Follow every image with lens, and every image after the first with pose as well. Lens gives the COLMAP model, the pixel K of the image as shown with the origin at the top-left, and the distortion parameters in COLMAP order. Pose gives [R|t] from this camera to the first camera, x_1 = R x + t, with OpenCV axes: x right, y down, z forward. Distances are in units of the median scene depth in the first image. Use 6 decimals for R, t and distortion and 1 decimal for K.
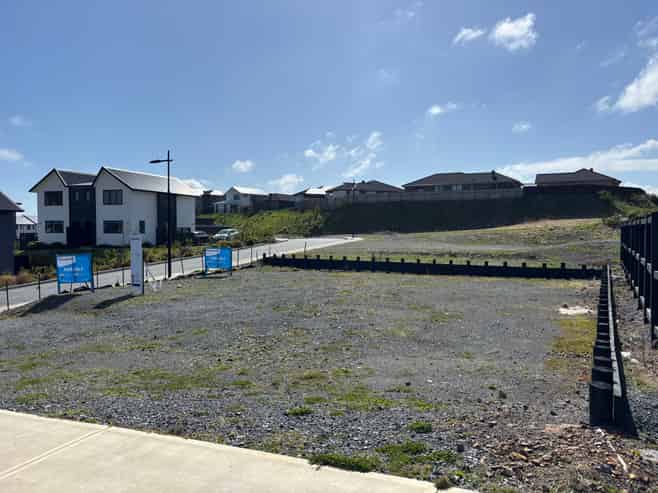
lens RADIAL K [[478.4, 0, 329.2], [0, 478.4, 245.5], [0, 0, 1]] dist [0.032052, -0.004021]
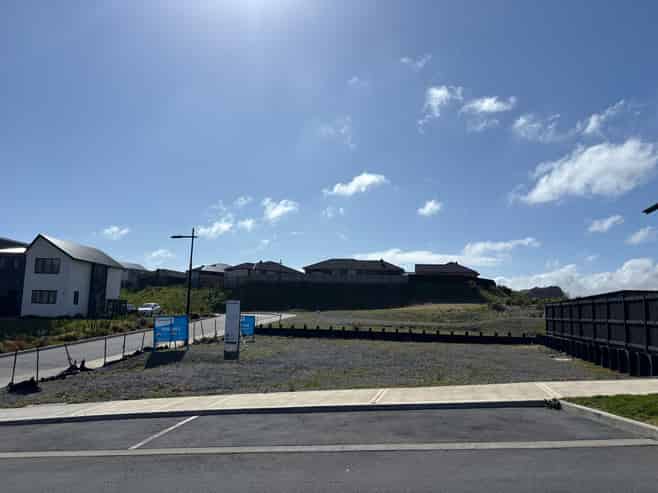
lens RADIAL K [[478.4, 0, 329.2], [0, 478.4, 250.2], [0, 0, 1]] dist [0.032052, -0.004021]
pose [[0.956603, 0.060604, 0.285022, -0.128910], [-0.014609, 0.986878, -0.160808, 0.010788], [-0.291028, 0.149666, 0.944935, -0.053998]]
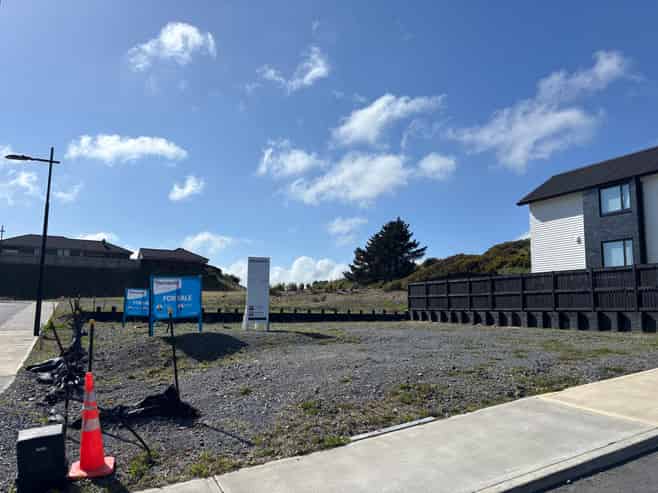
lens RADIAL K [[478.4, 0, 330.1], [0, 478.4, 248.2], [0, 0, 1]] dist [0.032052, -0.004021]
pose [[0.558306, 0.113544, 0.821829, -0.248085], [0.020967, 0.988343, -0.150793, 0.021977], [-0.829370, 0.101420, 0.549417, 0.111624]]
